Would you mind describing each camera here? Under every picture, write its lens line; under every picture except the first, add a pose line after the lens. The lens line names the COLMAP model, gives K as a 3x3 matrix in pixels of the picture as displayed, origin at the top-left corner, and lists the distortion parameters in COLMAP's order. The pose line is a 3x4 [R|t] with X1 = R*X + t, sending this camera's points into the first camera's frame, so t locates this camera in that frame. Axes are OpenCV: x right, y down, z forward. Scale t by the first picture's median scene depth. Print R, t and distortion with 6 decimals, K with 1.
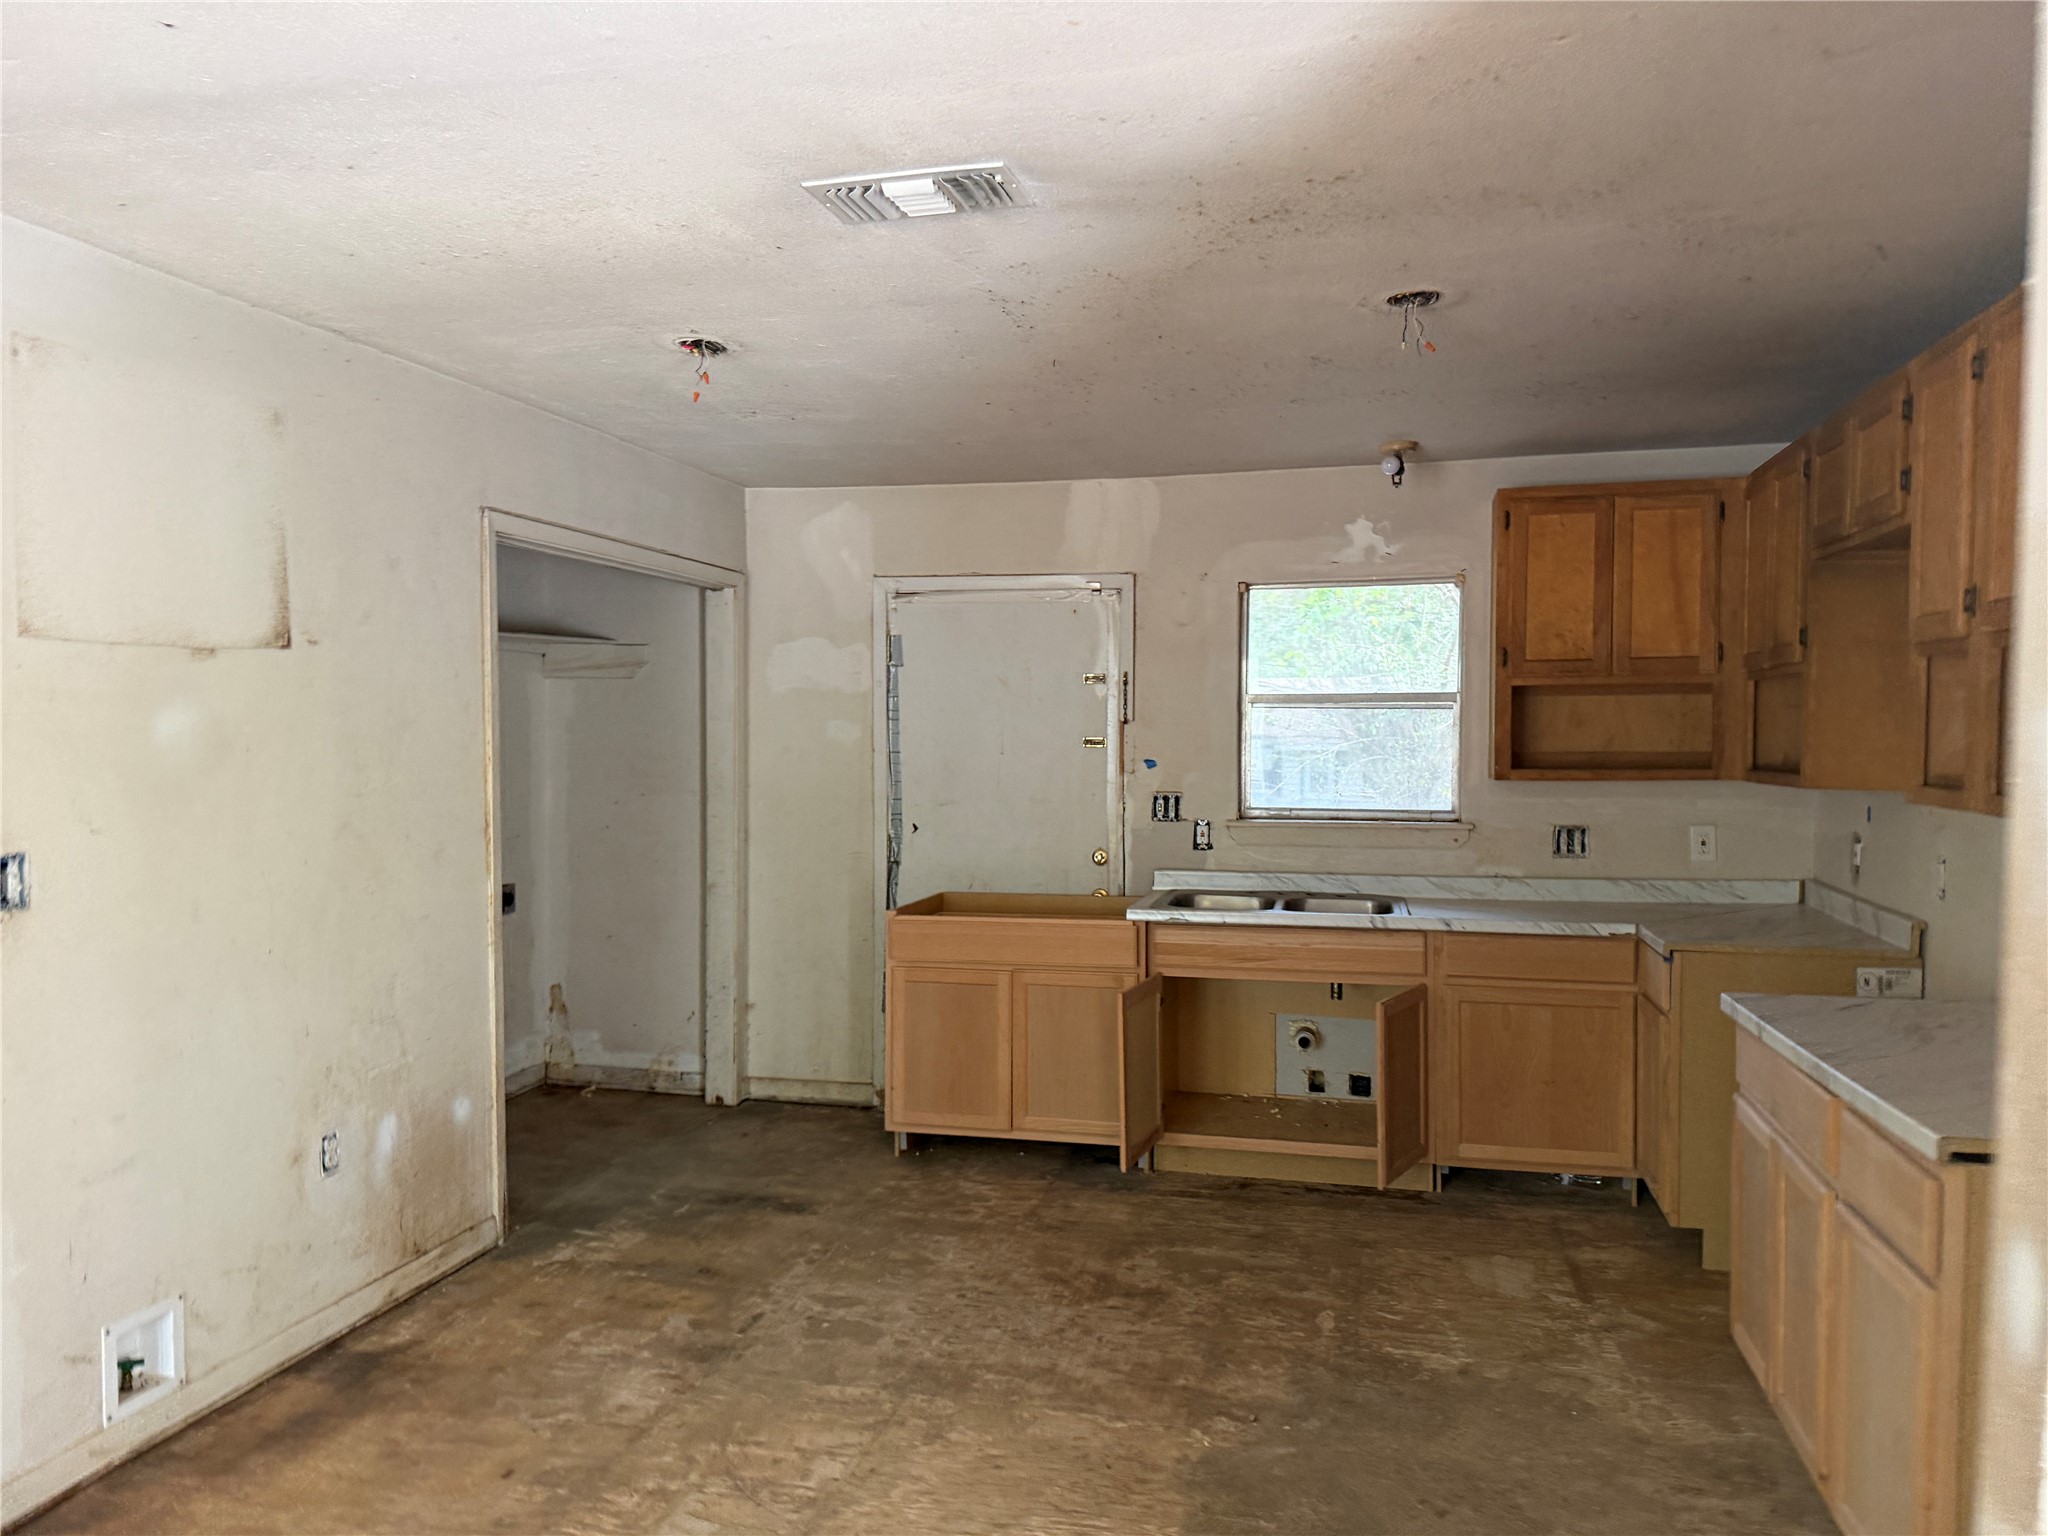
lens RADIAL K [[1470.6, 0, 1022.0], [0, 1470.6, 765.2], [0, 0, 1]] dist [0.037781, -0.059797]
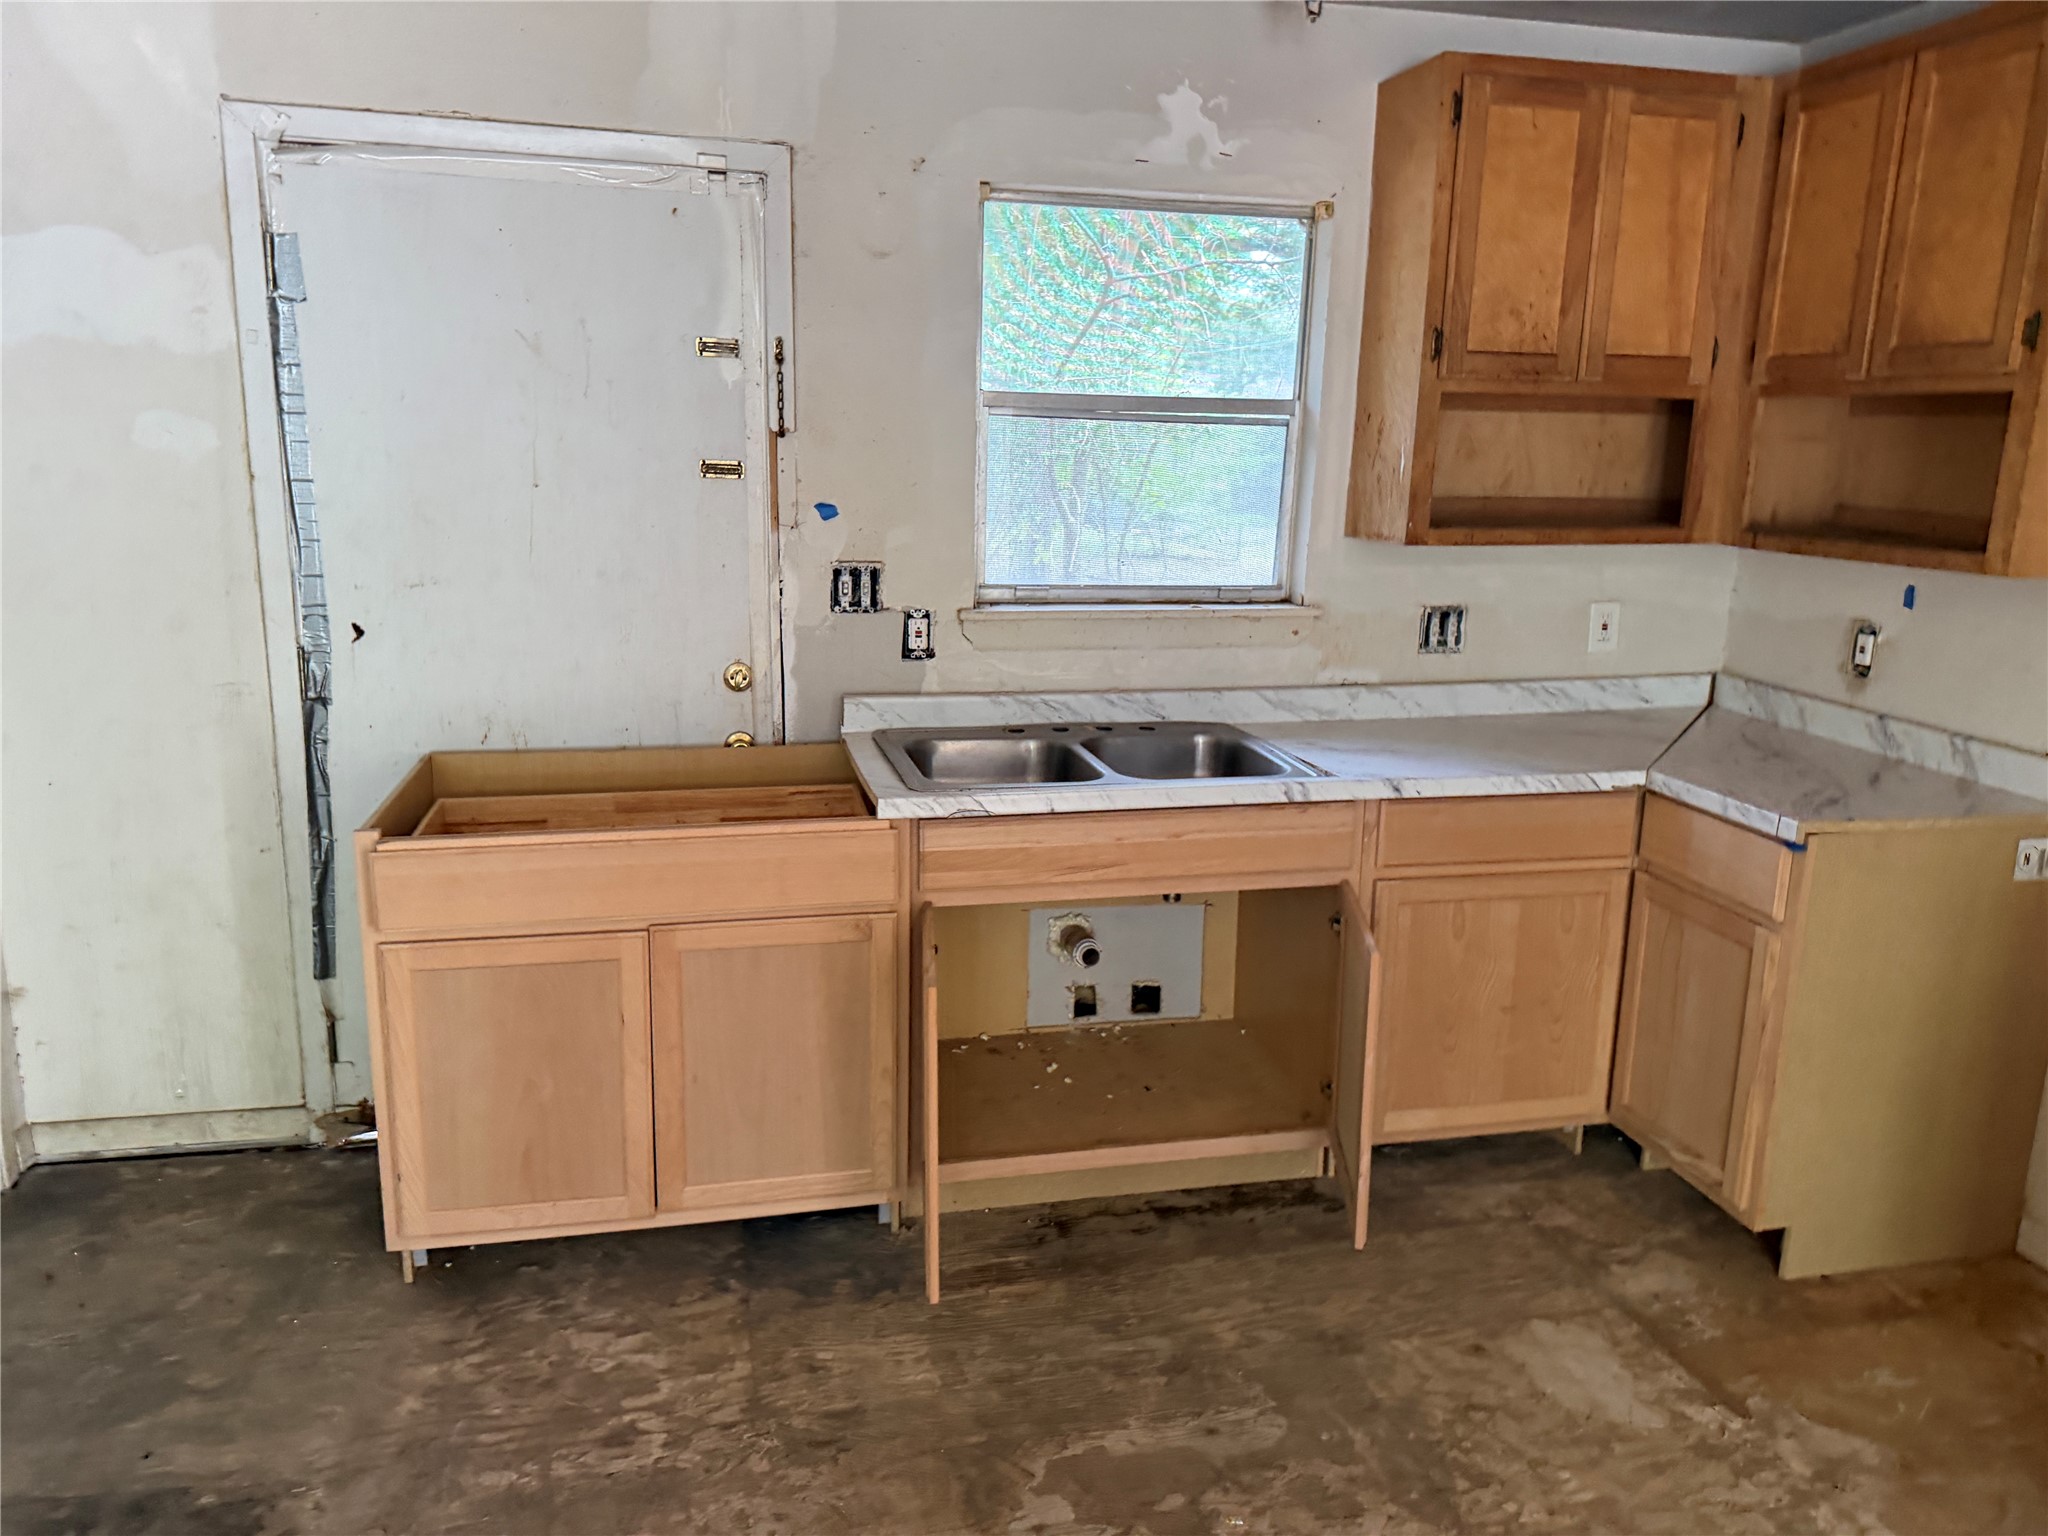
lens RADIAL K [[1470.6, 0, 1066.8], [0, 1470.6, 771.2], [0, 0, 1]] dist [0.037781, -0.059797]
pose [[0.887503, -0.080620, 0.453695, -0.103692], [-0.014407, 0.979240, 0.202191, -0.020201], [-0.460577, -0.185981, 0.867917, 0.486438]]
